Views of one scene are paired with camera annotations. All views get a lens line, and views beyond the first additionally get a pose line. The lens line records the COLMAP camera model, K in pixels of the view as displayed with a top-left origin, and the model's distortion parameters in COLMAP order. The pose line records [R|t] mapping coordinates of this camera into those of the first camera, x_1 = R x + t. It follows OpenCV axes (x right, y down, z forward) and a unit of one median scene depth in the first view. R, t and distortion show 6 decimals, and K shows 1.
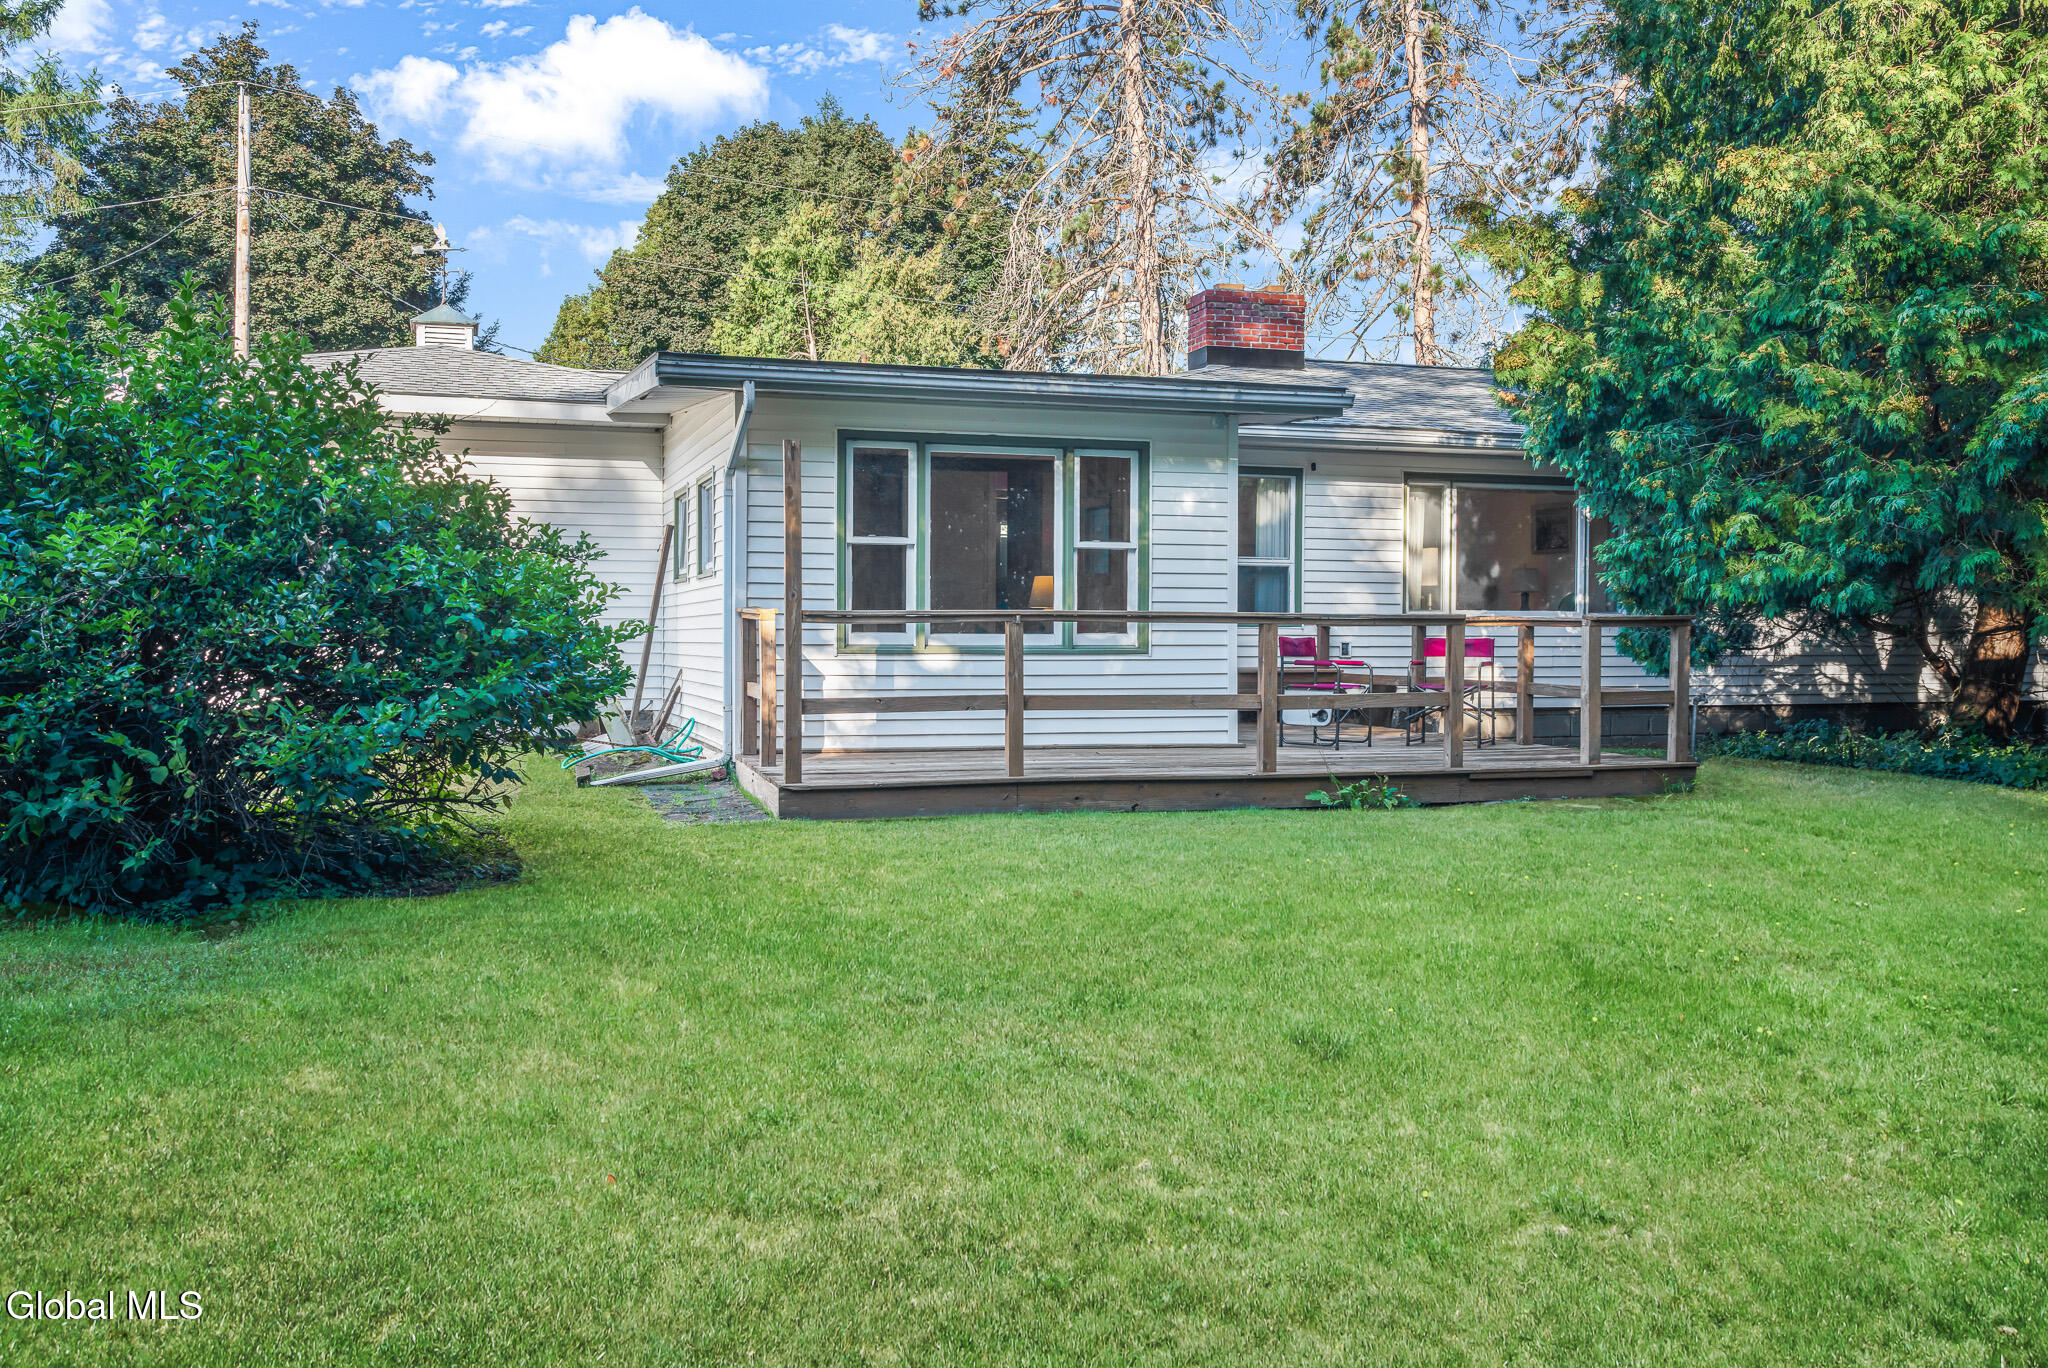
lens RADIAL K [[1787.3, 0, 1024.0], [0, 1787.3, 614.1], [0, 0, 1]] dist [0.032609, -0.003687]
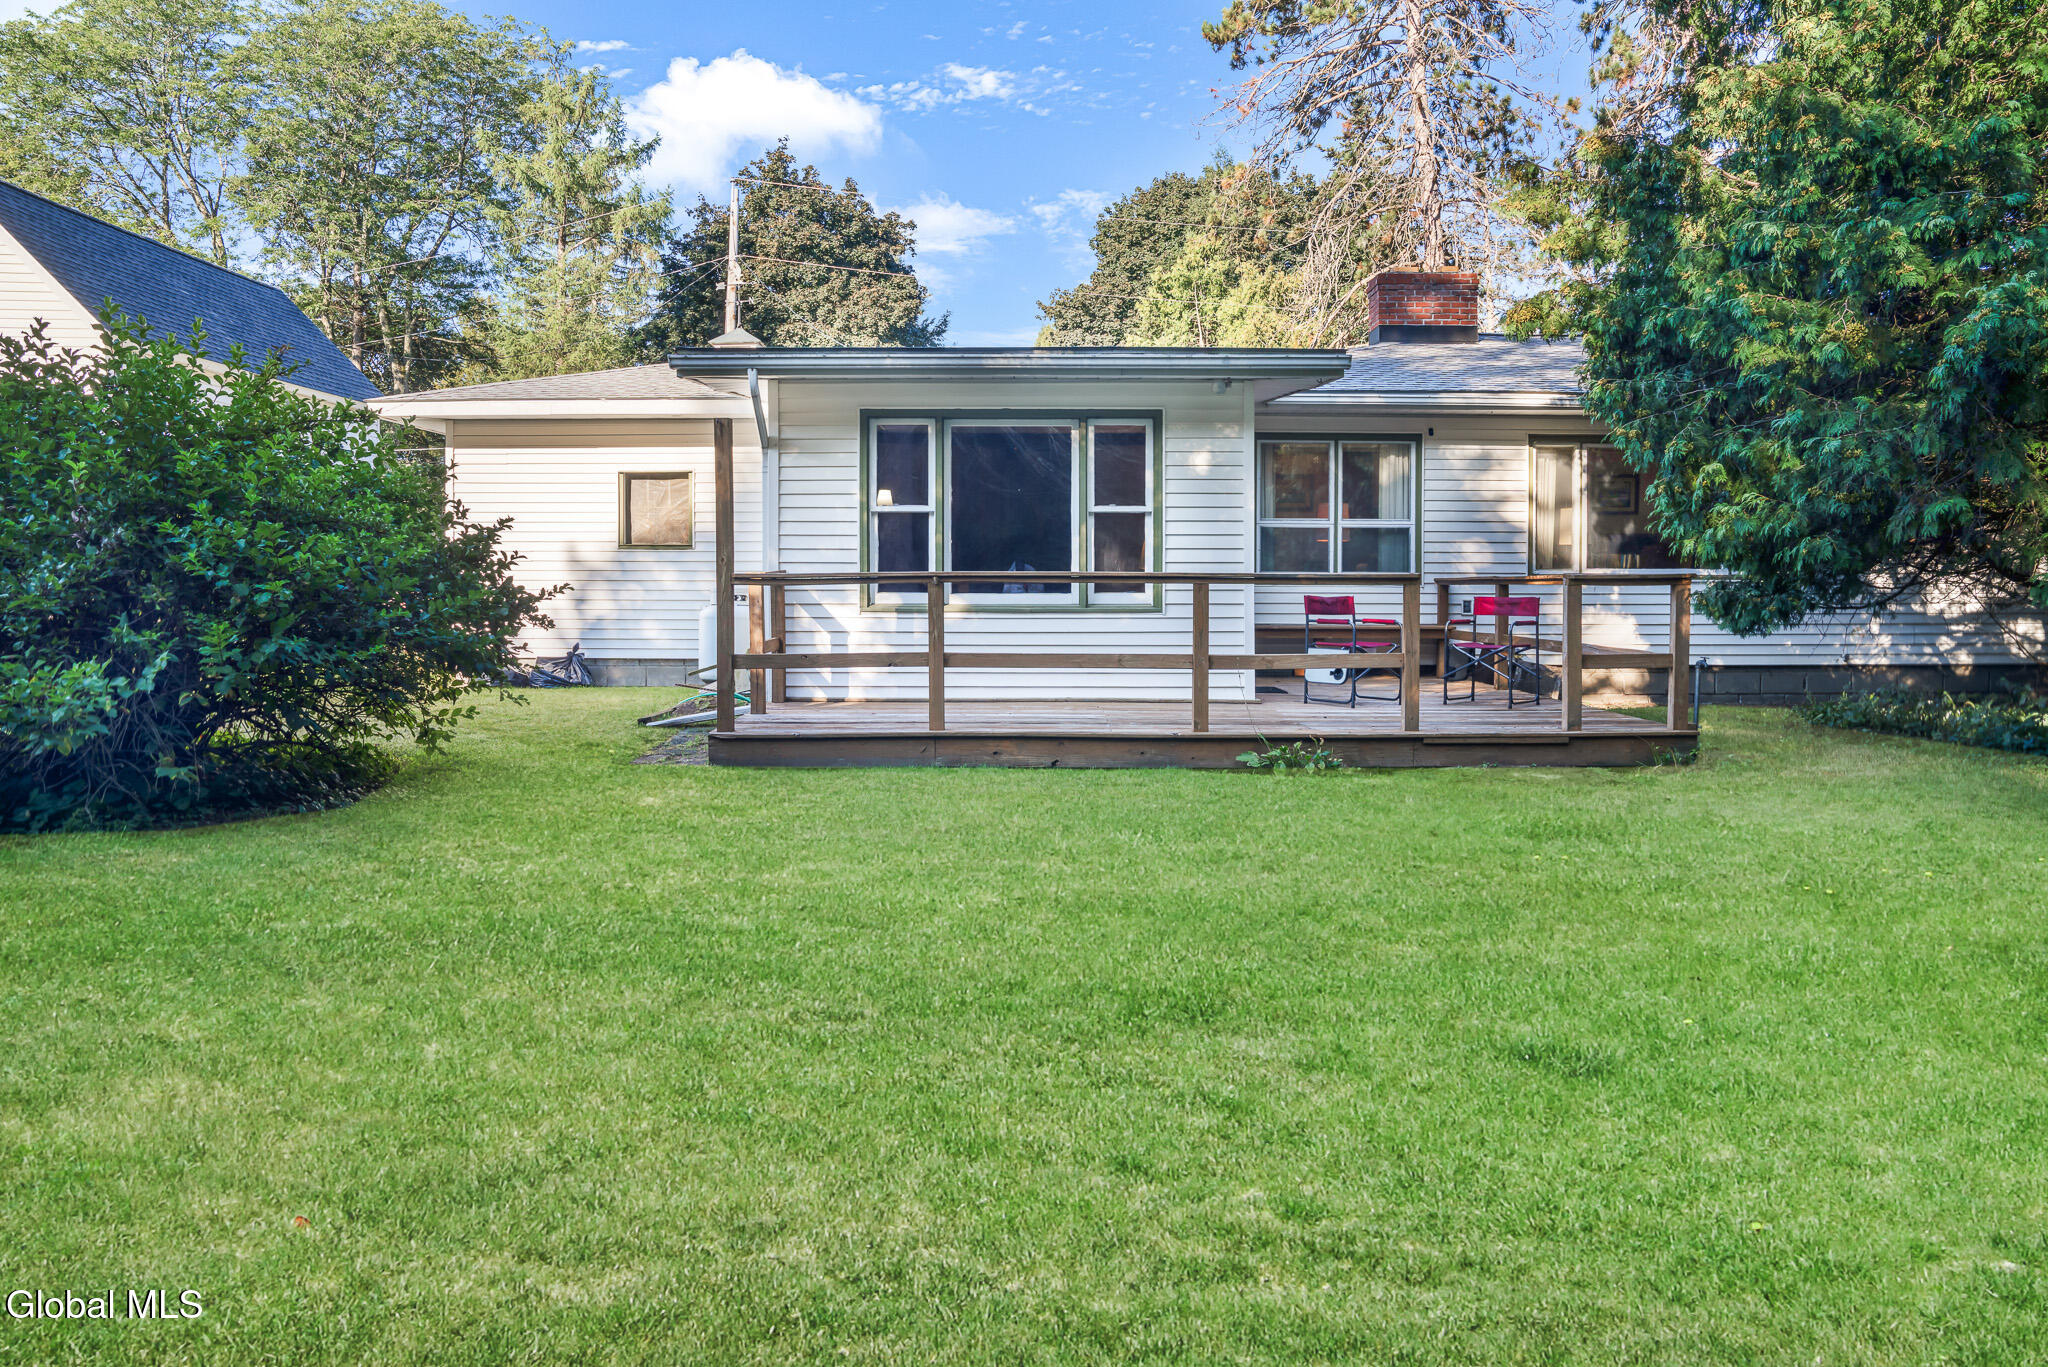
lens RADIAL K [[1417.6, 0, 1020.8], [0, 1417.6, 590.7], [0, 0, 1]] dist [-0.065037, 0.008179]
pose [[0.946996, -0.000667, -0.321244, 0.252461], [0.004782, 0.999916, 0.012020, -0.000844], [0.321209, -0.012919, 0.946920, 0.183132]]
